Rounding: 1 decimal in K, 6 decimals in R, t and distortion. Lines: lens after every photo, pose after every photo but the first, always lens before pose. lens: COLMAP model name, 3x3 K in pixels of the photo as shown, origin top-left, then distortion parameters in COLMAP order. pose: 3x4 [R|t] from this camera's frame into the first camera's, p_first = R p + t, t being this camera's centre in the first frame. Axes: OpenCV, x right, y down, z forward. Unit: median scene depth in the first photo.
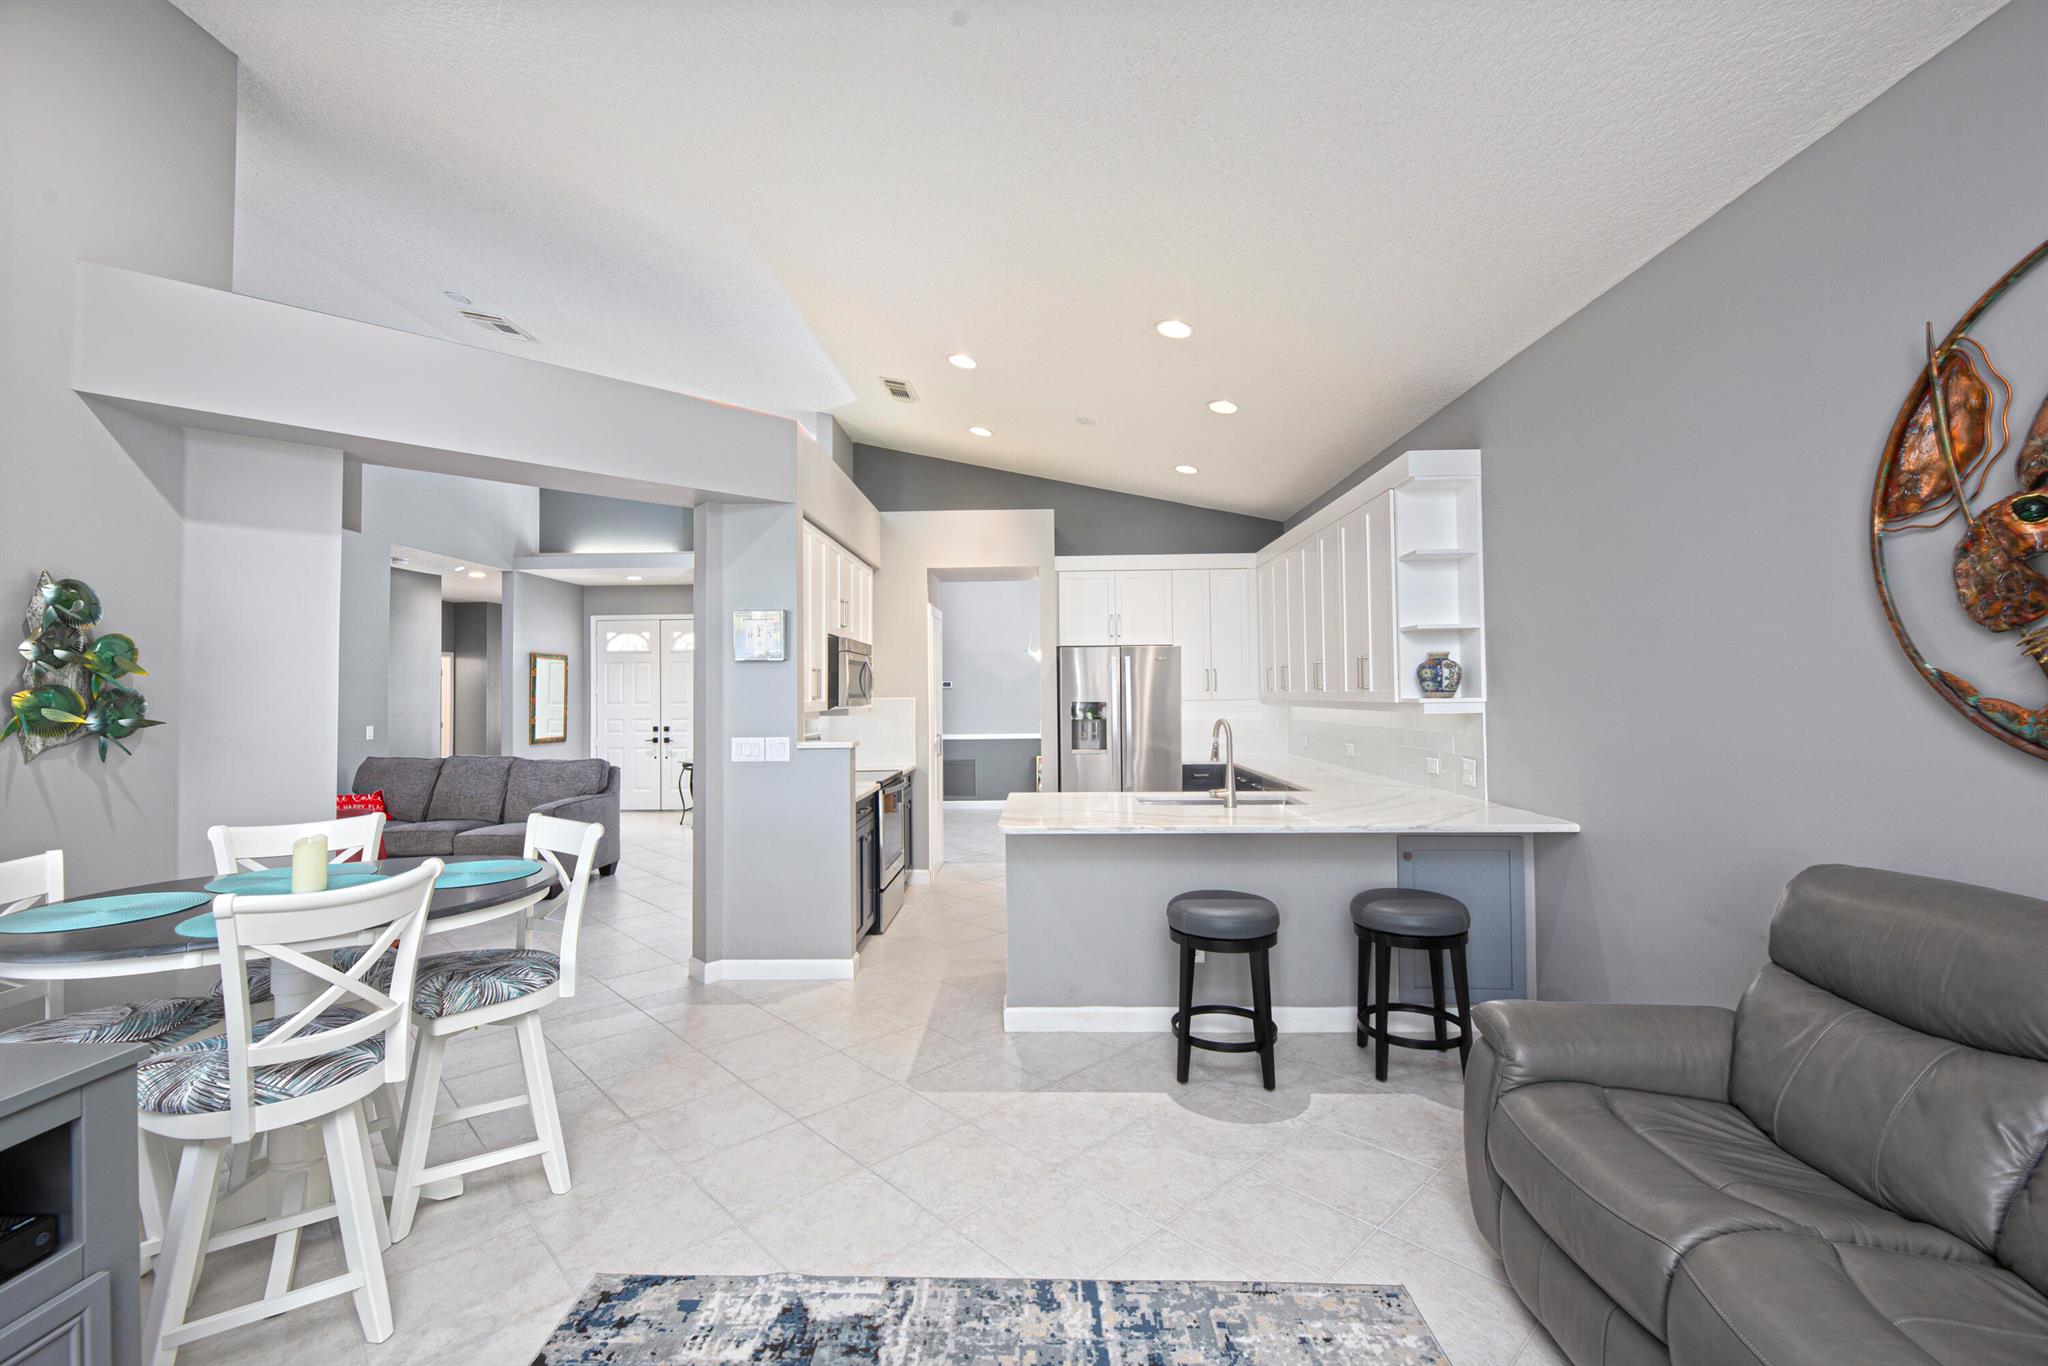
lens RADIAL K [[869.4, 0, 1022.4], [0, 869.4, 674.2], [0, 0, 1]] dist [0.001077, -0.004611]
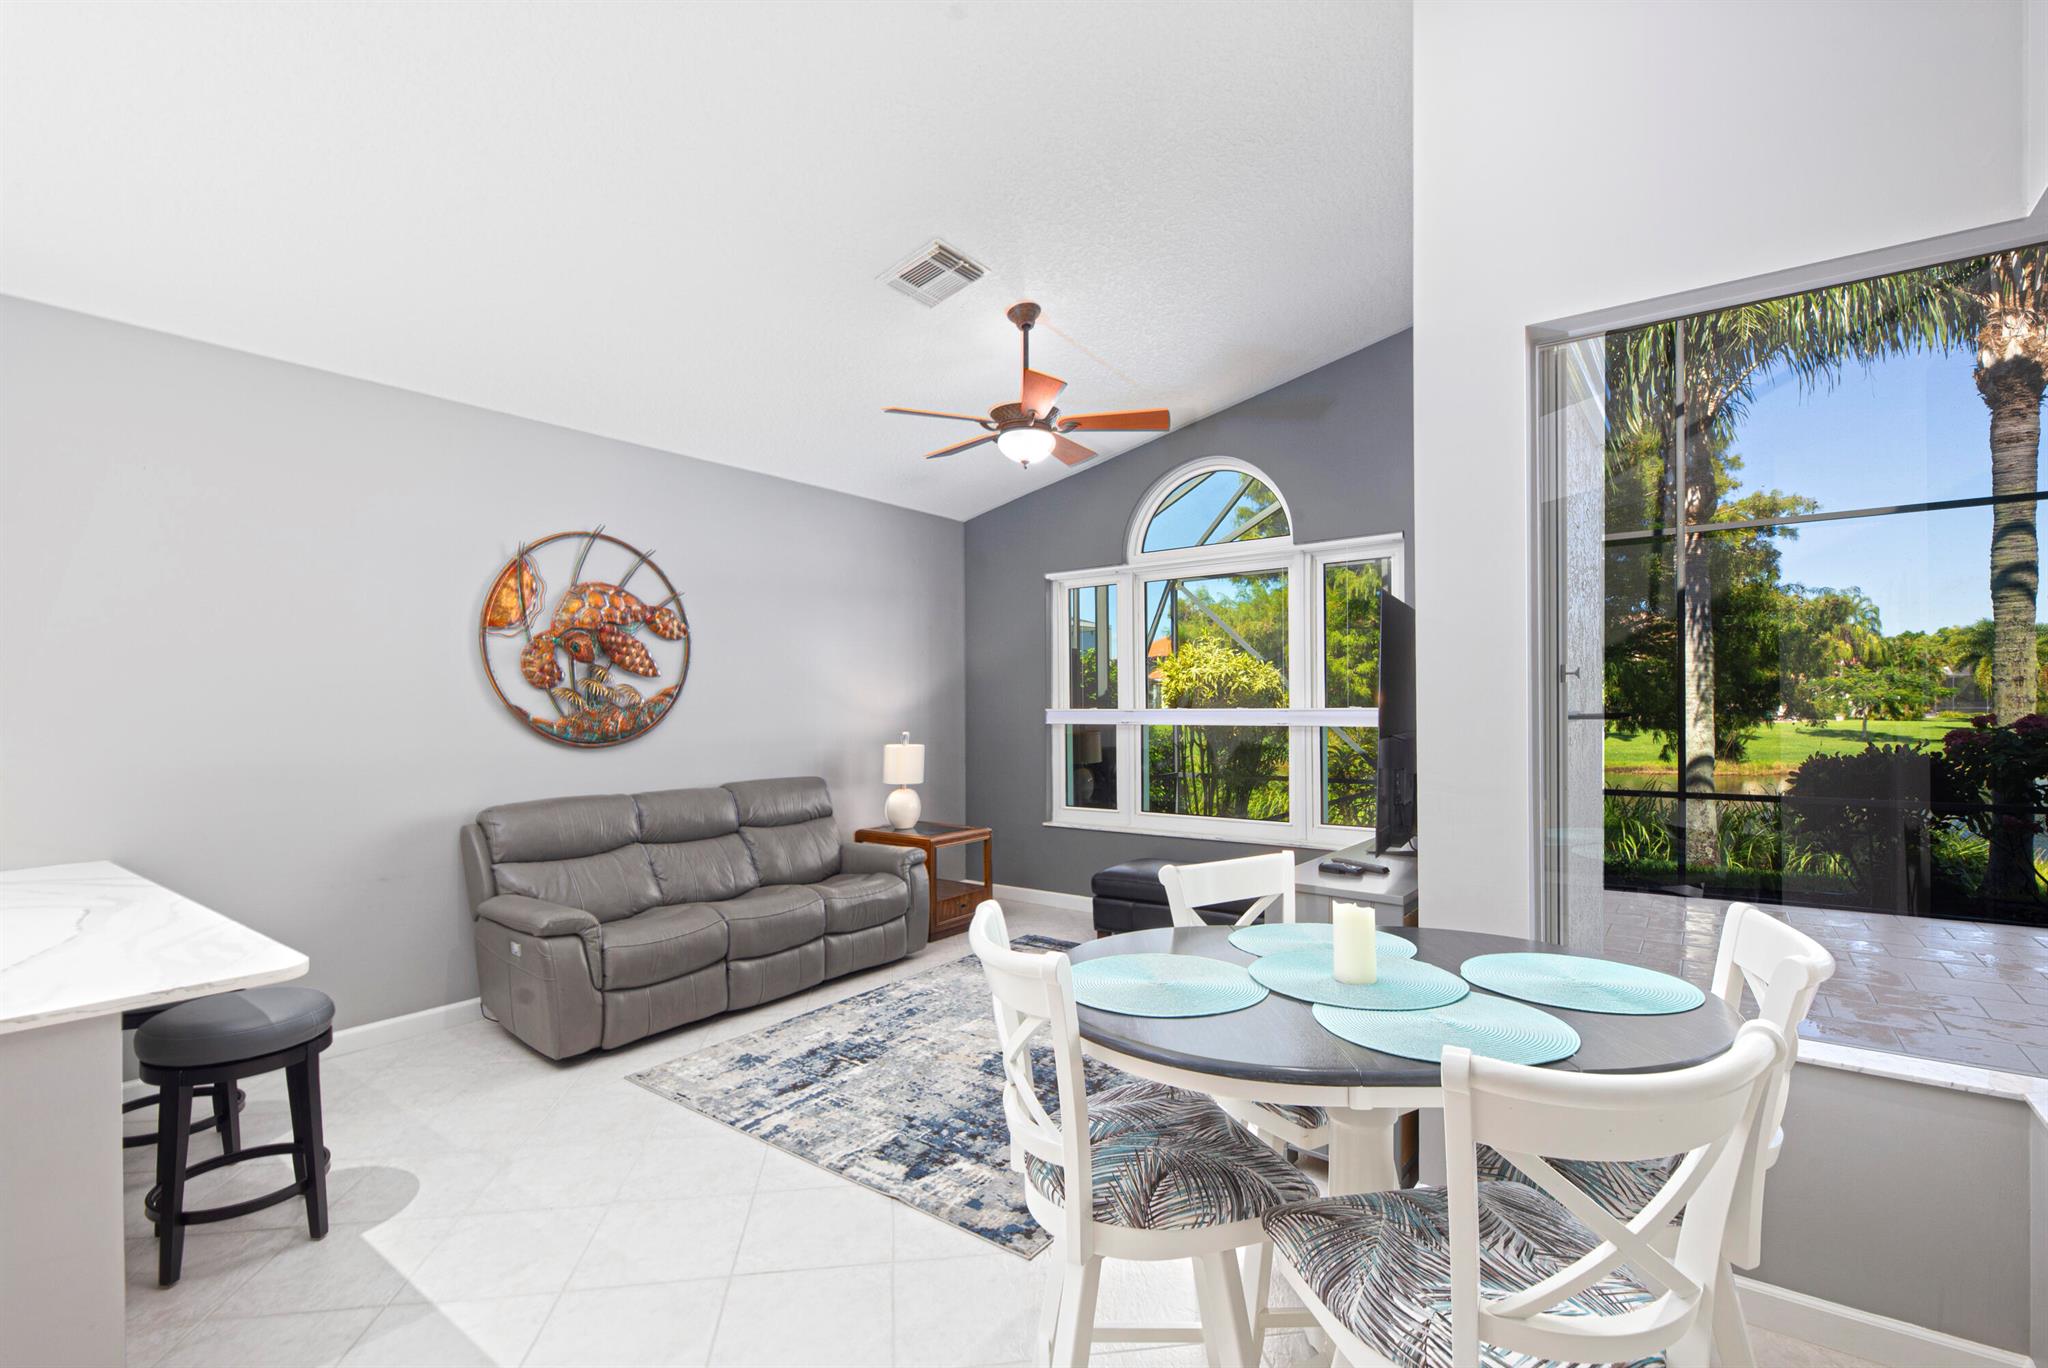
lens RADIAL K [[915.5, 0, 1013.3], [0, 915.5, 706.9], [0, 0, 1]] dist [-0.000730, -0.000063]
pose [[-0.811859, 0.017790, 0.583582, -0.781267], [0.003030, 0.999651, -0.026260, 0.039764], [-0.583845, -0.019551, -0.811629, 1.327941]]
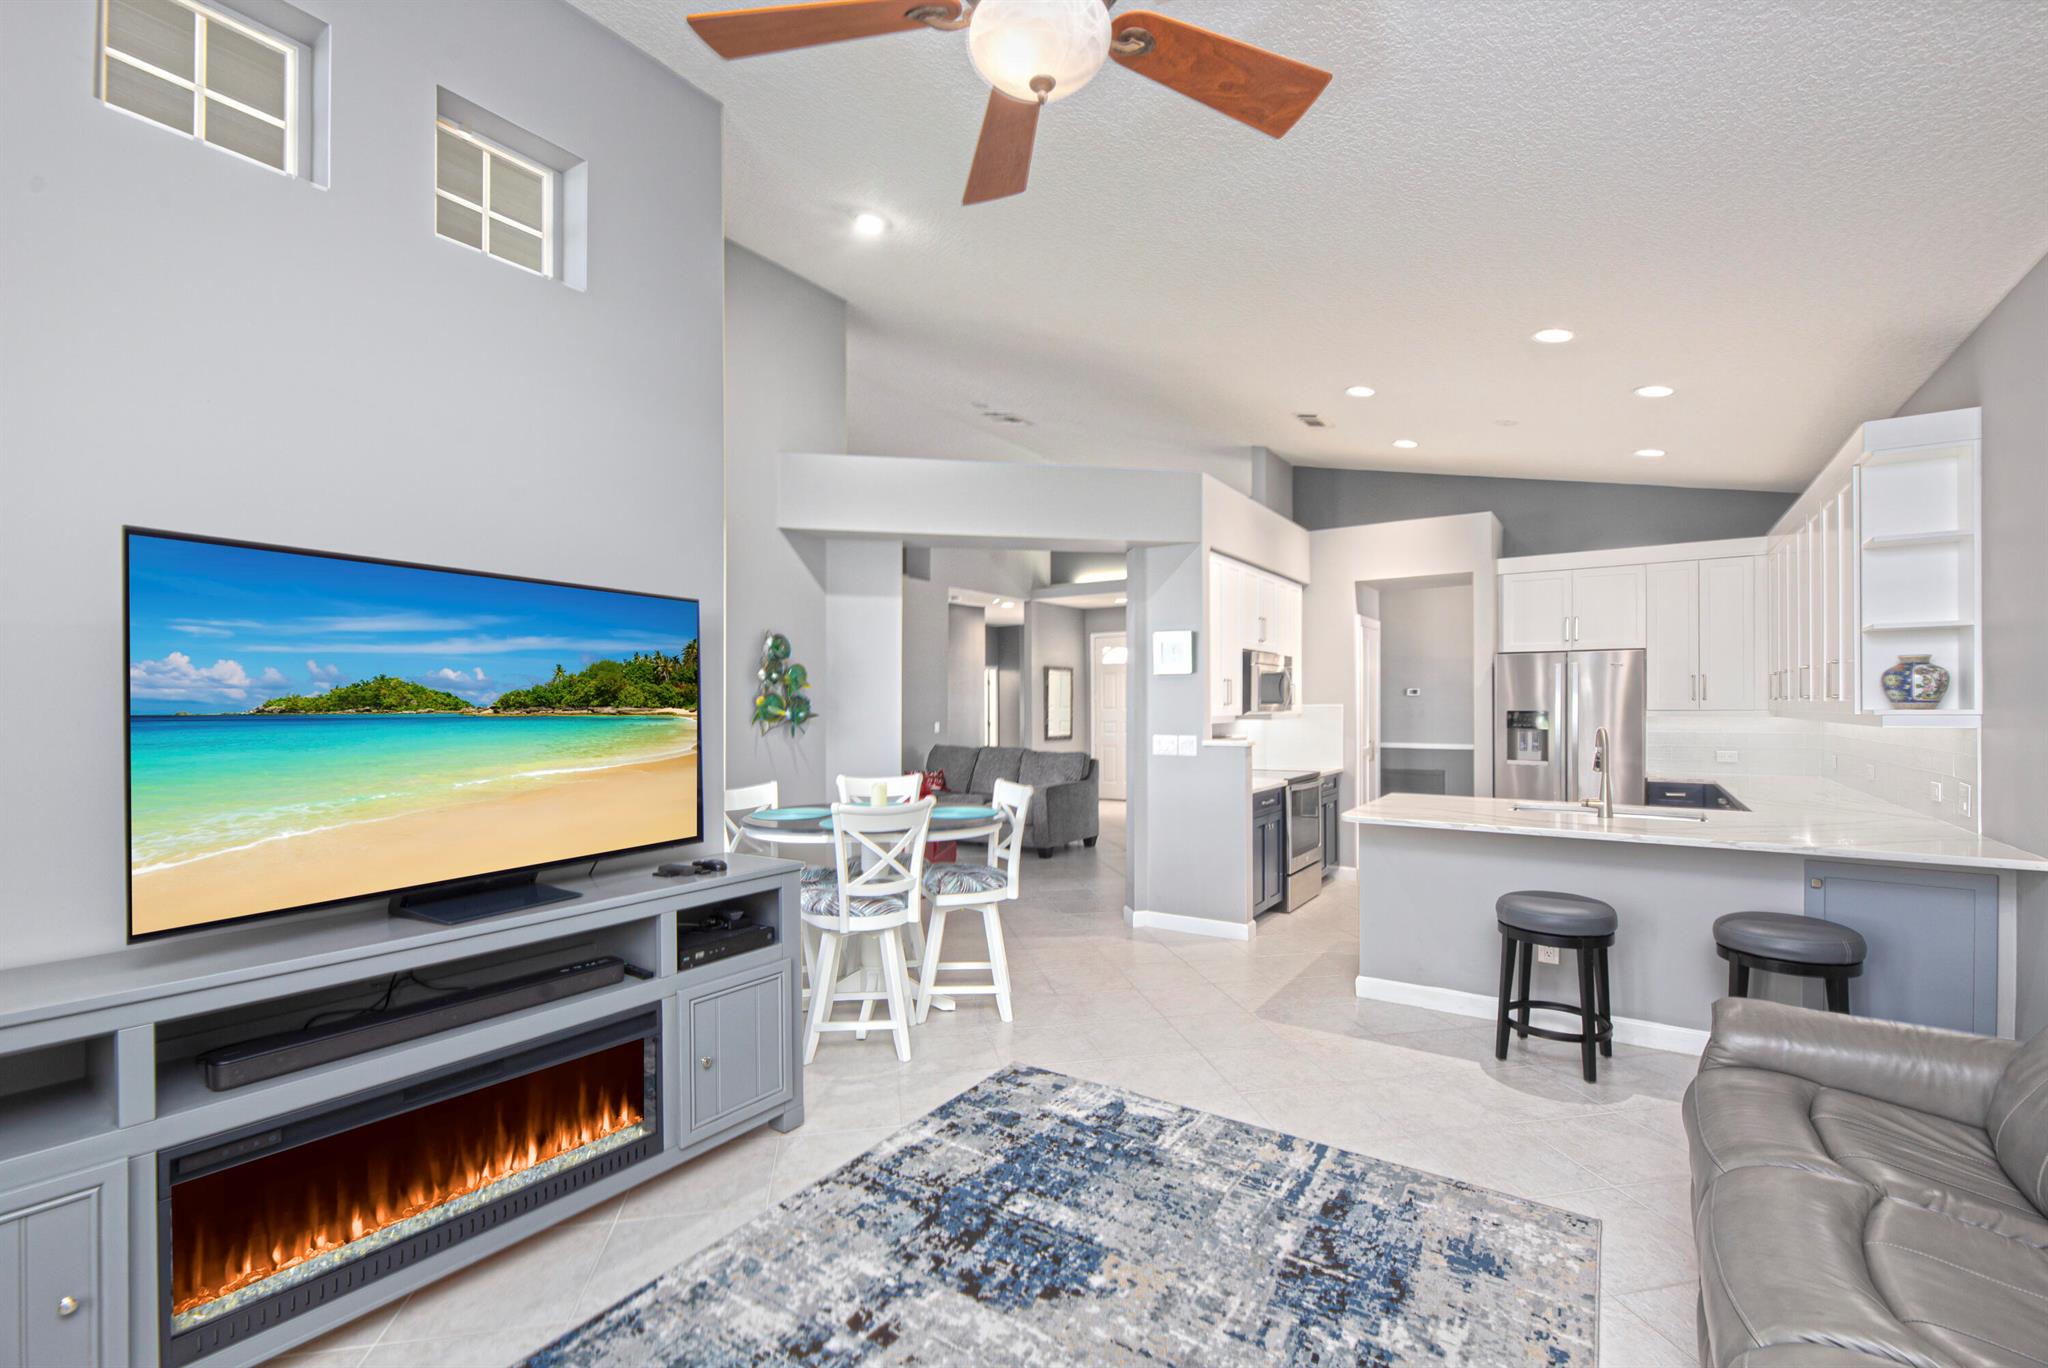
lens RADIAL K [[890.3, 0, 1036.4], [0, 890.3, 705.5], [0, 0, 1]] dist [0.000898, -0.000068]
pose [[0.849775, 0.008266, -0.527081, 0.281426], [0.006498, 0.999637, 0.026152, -0.006224], [0.527106, -0.025648, 0.849413, -0.248621]]
